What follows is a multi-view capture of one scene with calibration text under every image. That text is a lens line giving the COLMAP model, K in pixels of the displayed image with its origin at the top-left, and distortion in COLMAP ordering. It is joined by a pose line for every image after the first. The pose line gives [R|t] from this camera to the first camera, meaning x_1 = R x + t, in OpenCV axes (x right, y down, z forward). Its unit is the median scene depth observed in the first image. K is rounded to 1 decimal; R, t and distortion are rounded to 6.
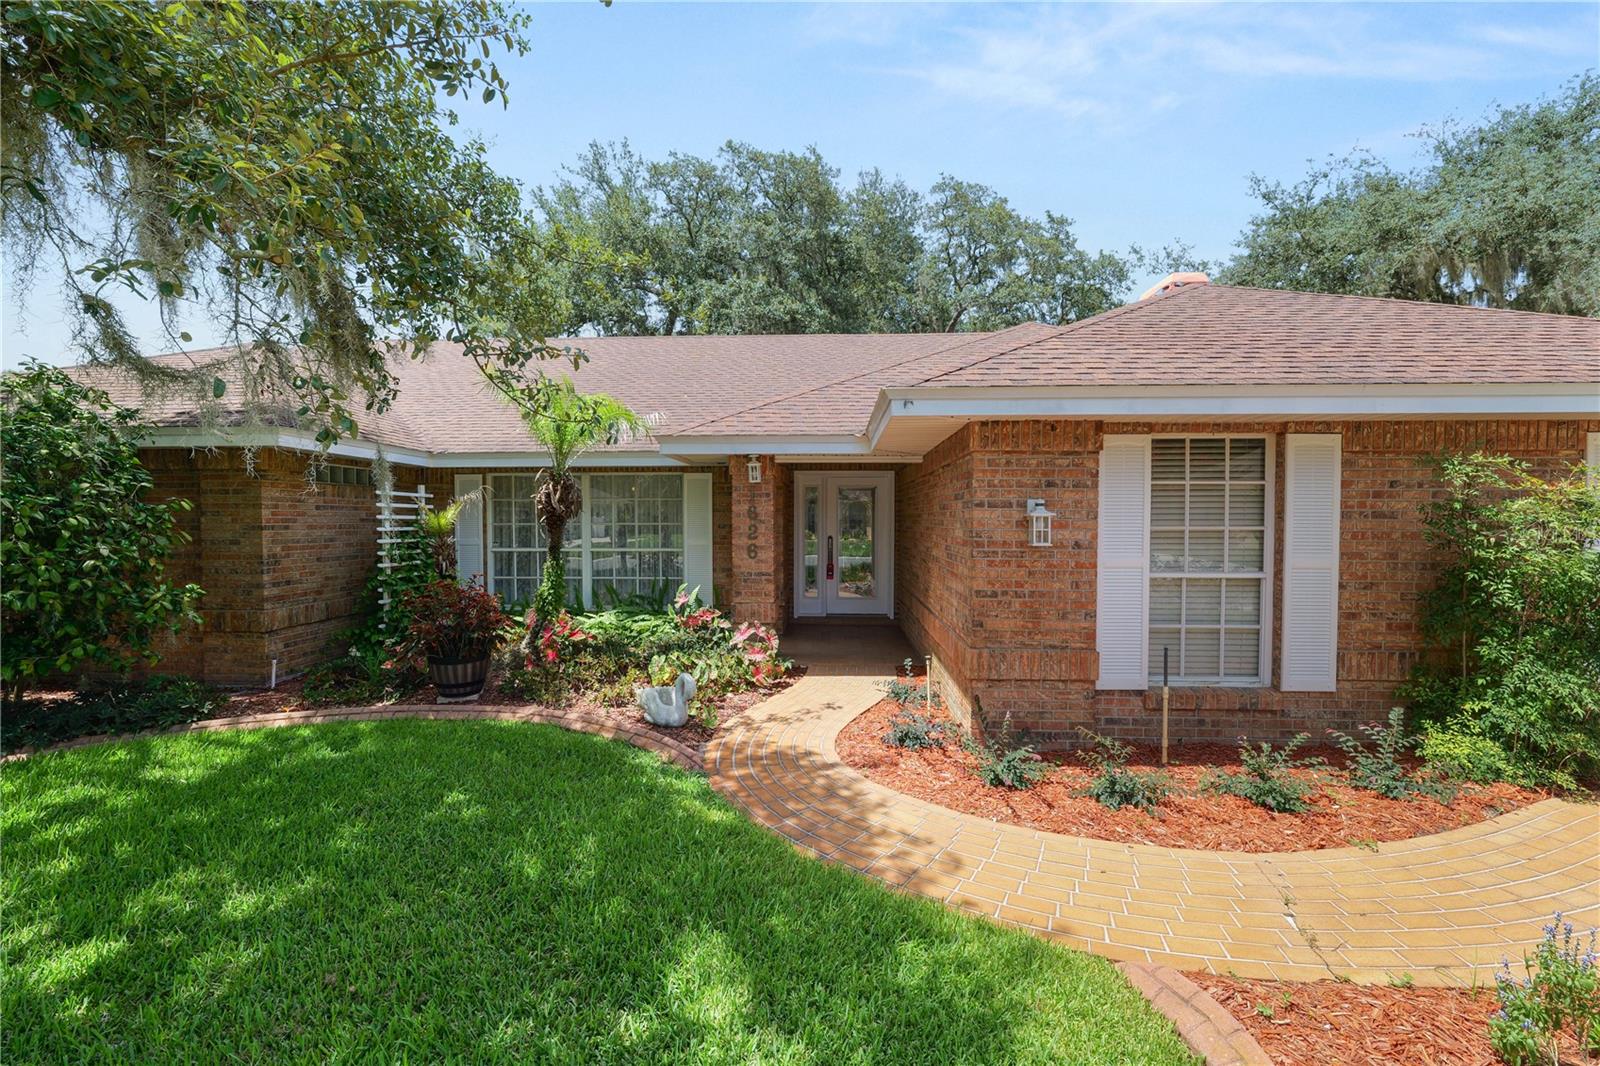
lens RADIAL K [[654.8, 0, 800.0], [0, 654.8, 533.0], [0, 0, 1]] dist [-0.009231, -0.000066]
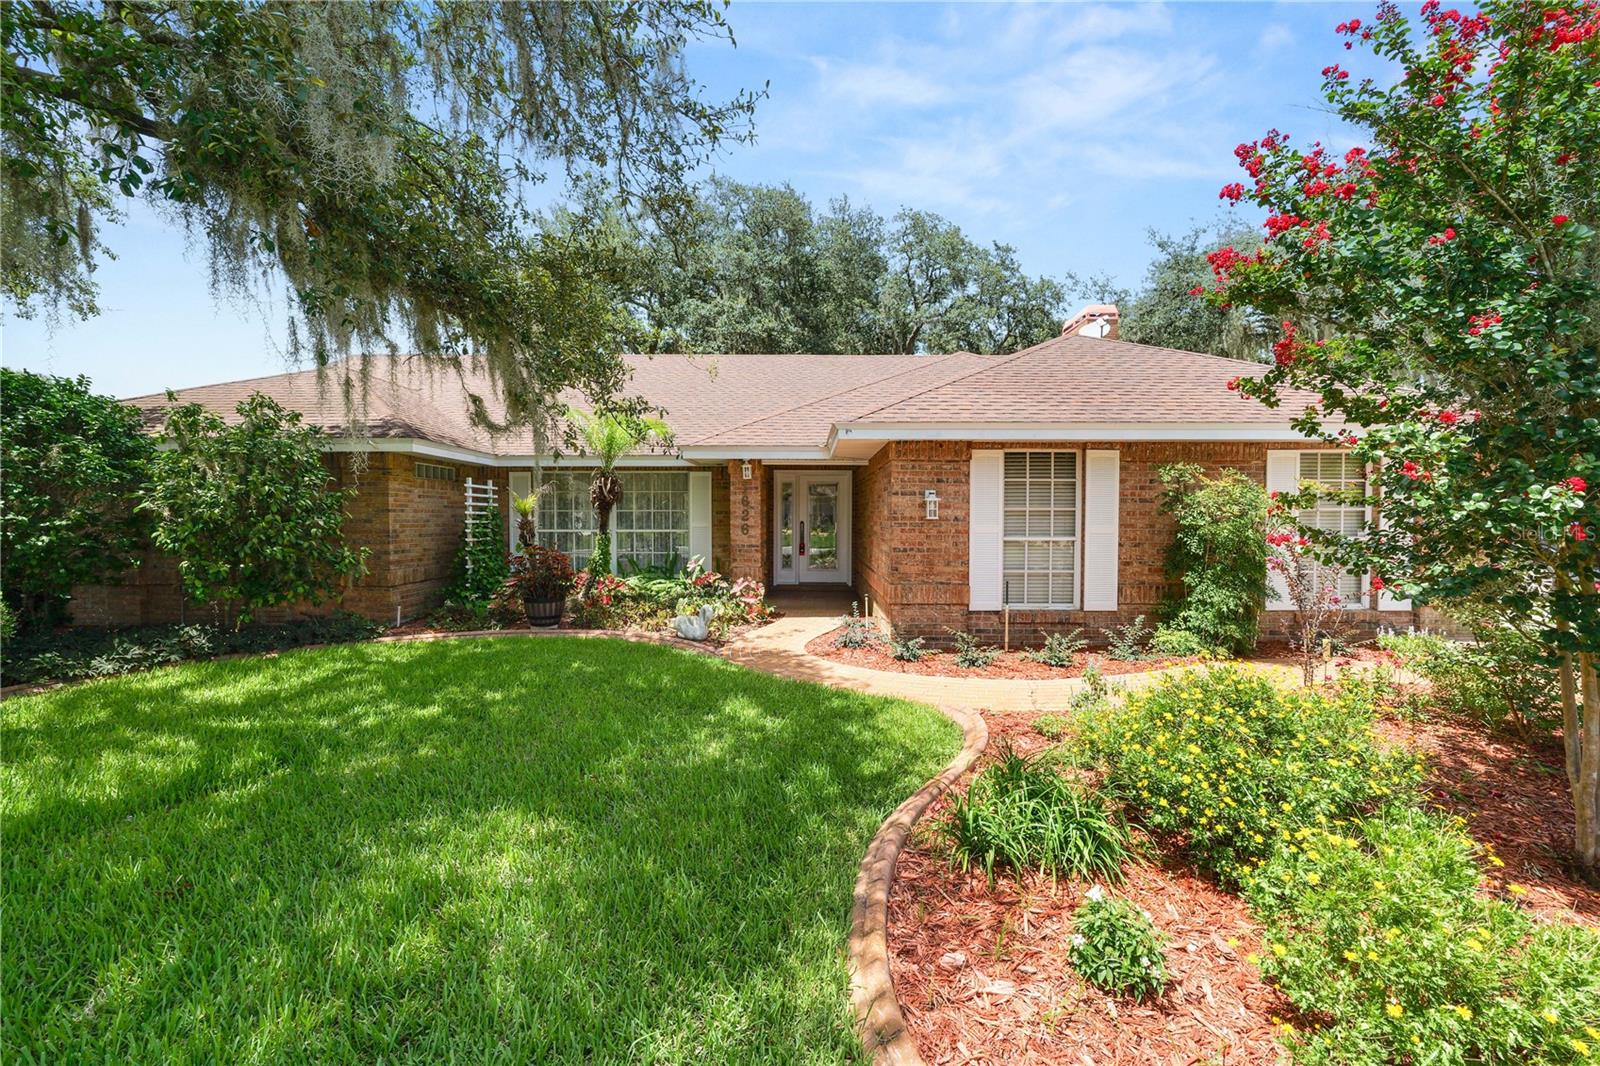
lens RADIAL K [[654.8, 0, 800.0], [0, 654.8, 533.0], [0, 0, 1]] dist [-0.009231, -0.000066]
pose [[0.999121, 0.000516, 0.041914, -0.019358], [-0.000702, 0.999990, 0.004419, 0.038139], [-0.041911, -0.004445, 0.999111, -0.479709]]
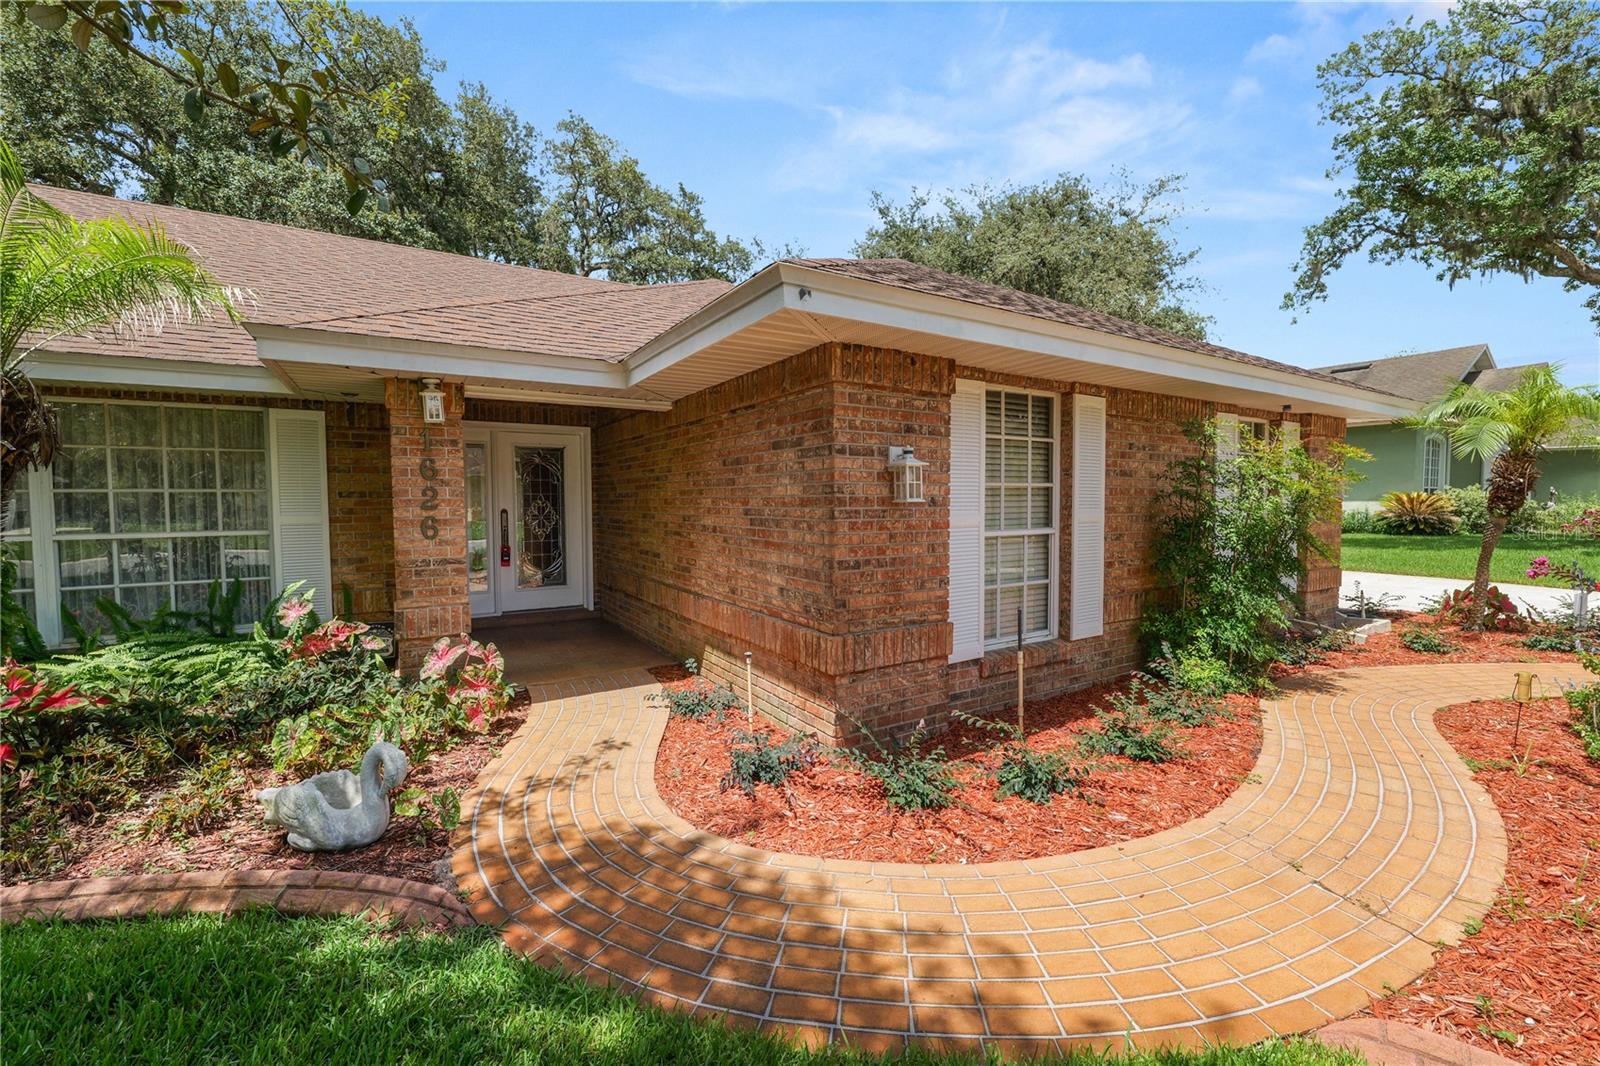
lens RADIAL K [[653.2, 0, 798.0], [0, 653.2, 527.4], [0, 0, 1]] dist [-0.011001, -0.000207]
pose [[0.825265, -0.028718, 0.564015, -0.174500], [0.018061, 0.999537, 0.024468, 0.023269], [-0.564457, -0.010006, 0.825402, 0.323985]]
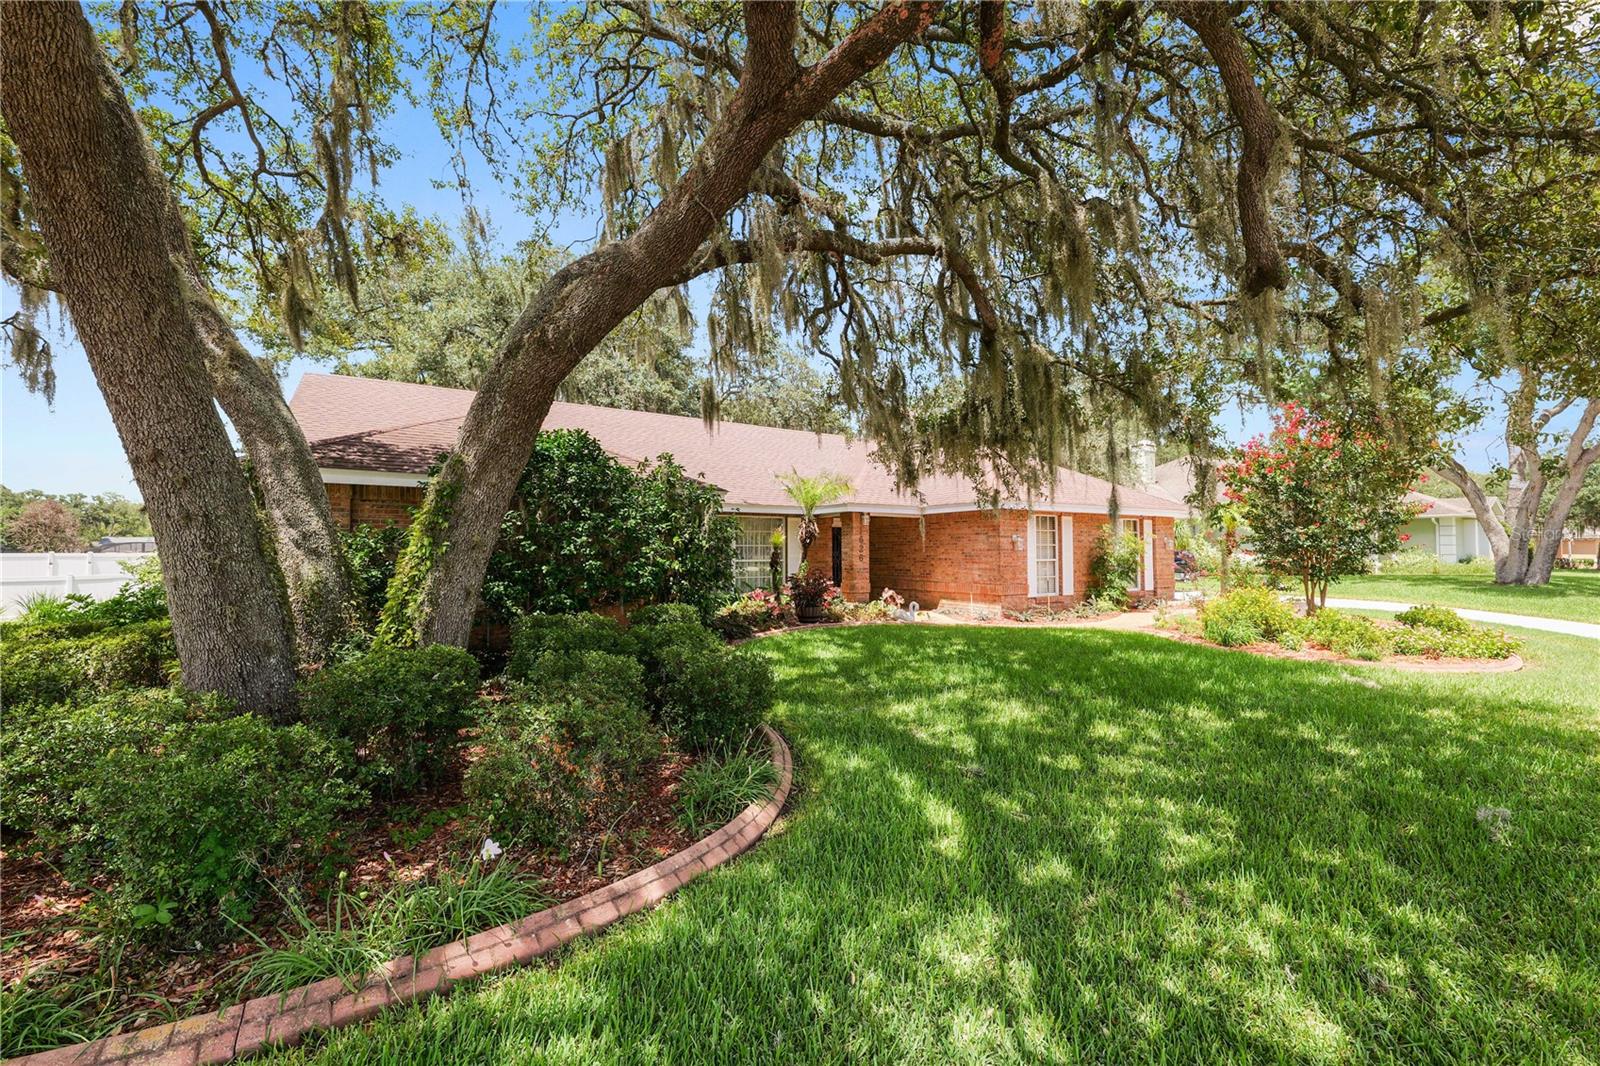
lens RADIAL K [[654.8, 0, 800.0], [0, 654.8, 533.0], [0, 0, 1]] dist [-0.009231, -0.000066]
pose [[0.818033, 0.016849, 0.574924, -1.838339], [0.015634, 0.998550, -0.051509, 0.067249], [-0.574959, 0.051124, 0.816584, -0.762195]]
